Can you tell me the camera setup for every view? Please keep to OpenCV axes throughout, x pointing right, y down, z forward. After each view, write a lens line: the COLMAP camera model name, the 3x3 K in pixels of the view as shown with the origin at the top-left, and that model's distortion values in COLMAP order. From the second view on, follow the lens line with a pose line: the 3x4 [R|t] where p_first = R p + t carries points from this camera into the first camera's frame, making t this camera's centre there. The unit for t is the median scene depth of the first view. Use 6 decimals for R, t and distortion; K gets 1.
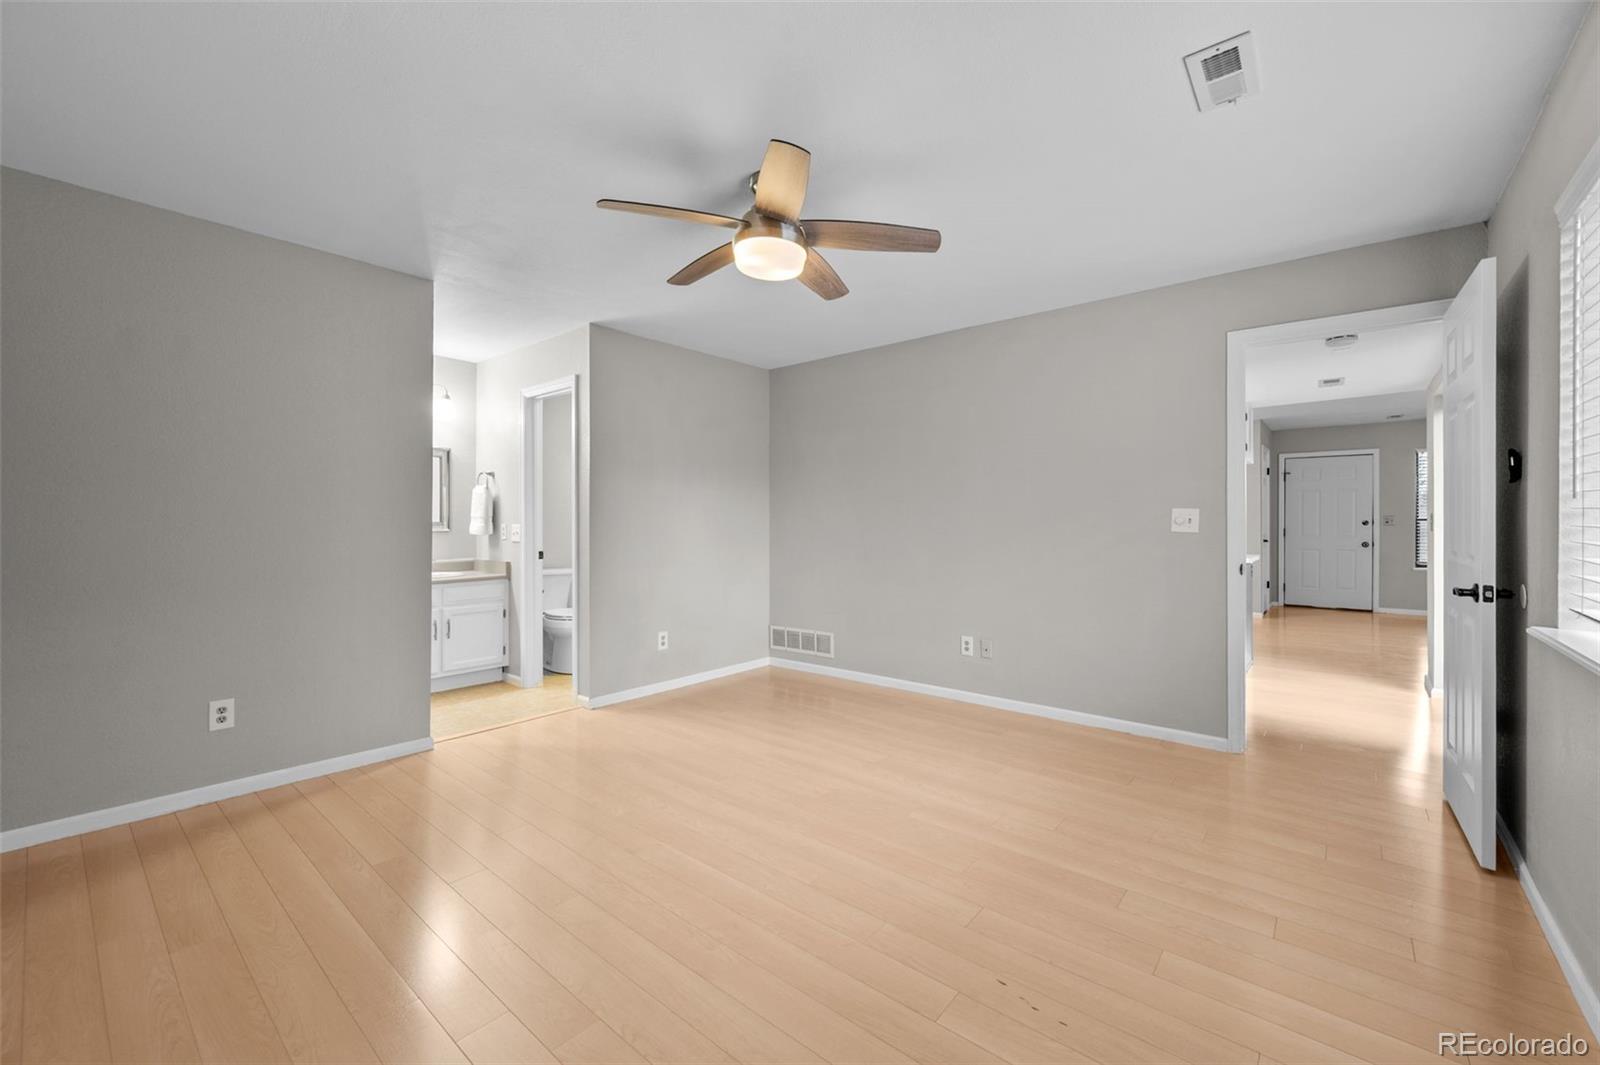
lens RADIAL K [[648.4, 0, 800.0], [0, 648.4, 532.5], [0, 0, 1]] dist [-0.000548, -0.000070]
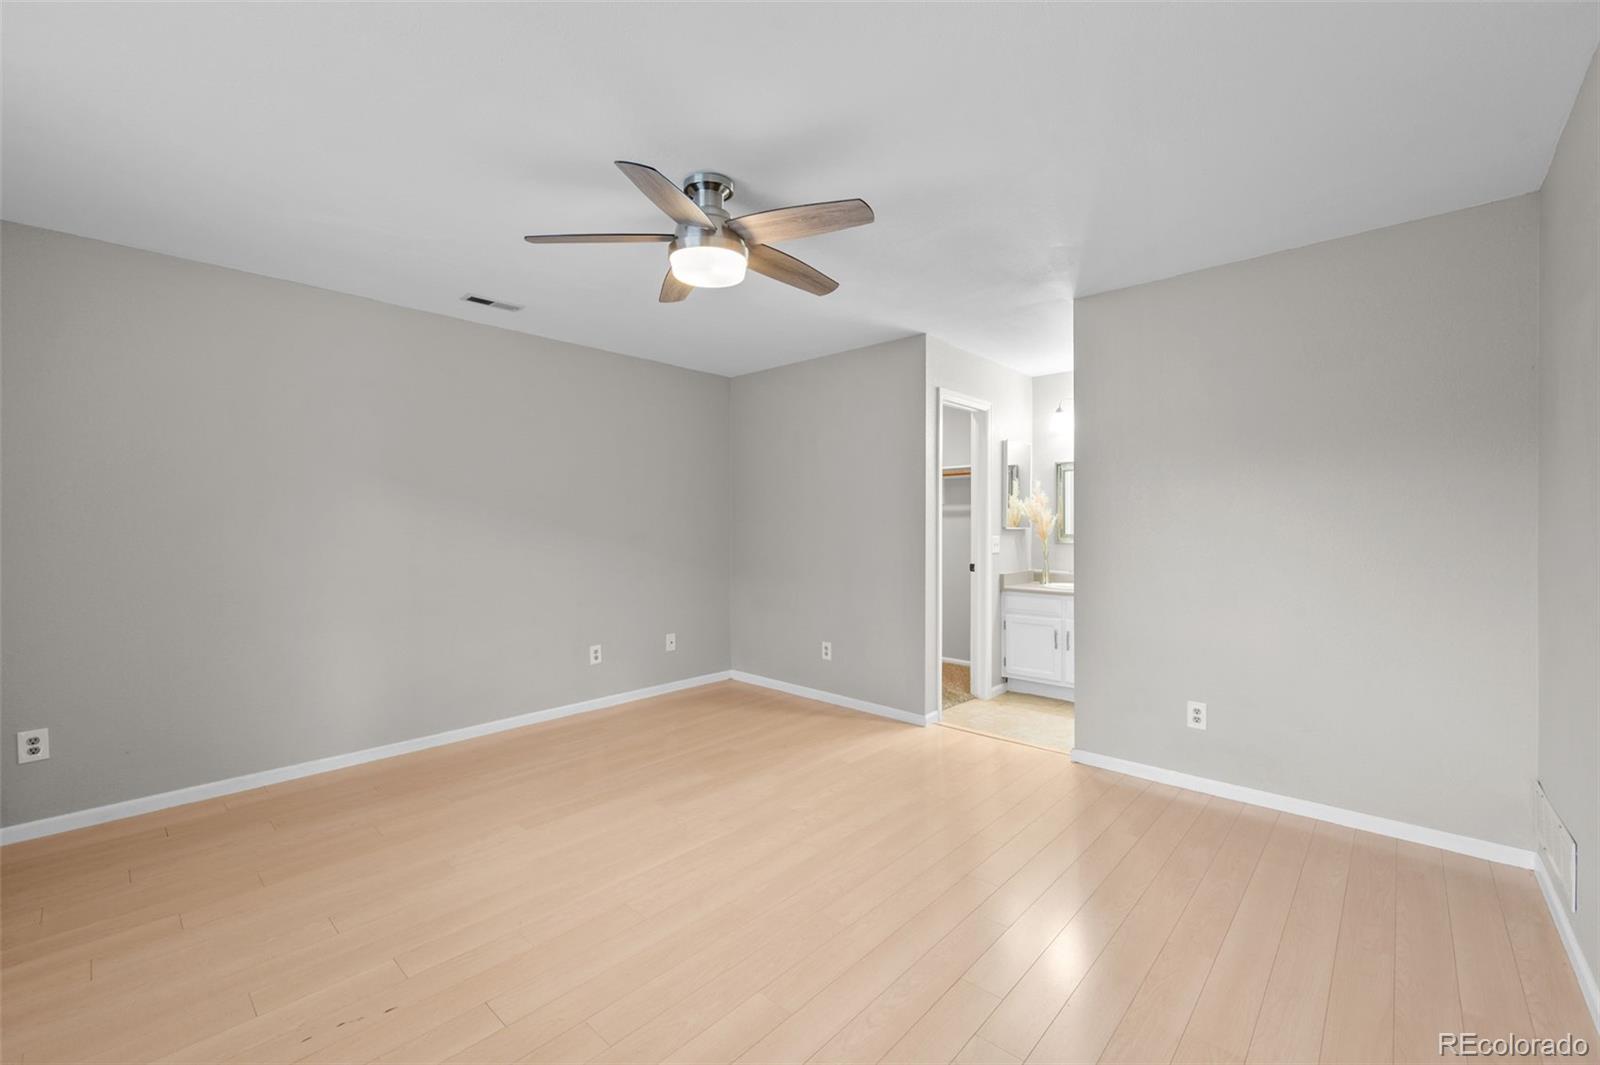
lens RADIAL K [[648.4, 0, 800.0], [0, 648.4, 532.5], [0, 0, 1]] dist [-0.000548, -0.000070]
pose [[-0.045475, 0.006294, -0.998946, 0.772899], [-0.015431, 0.999856, 0.007003, -0.031250], [0.998846, 0.015733, -0.045371, 1.011691]]
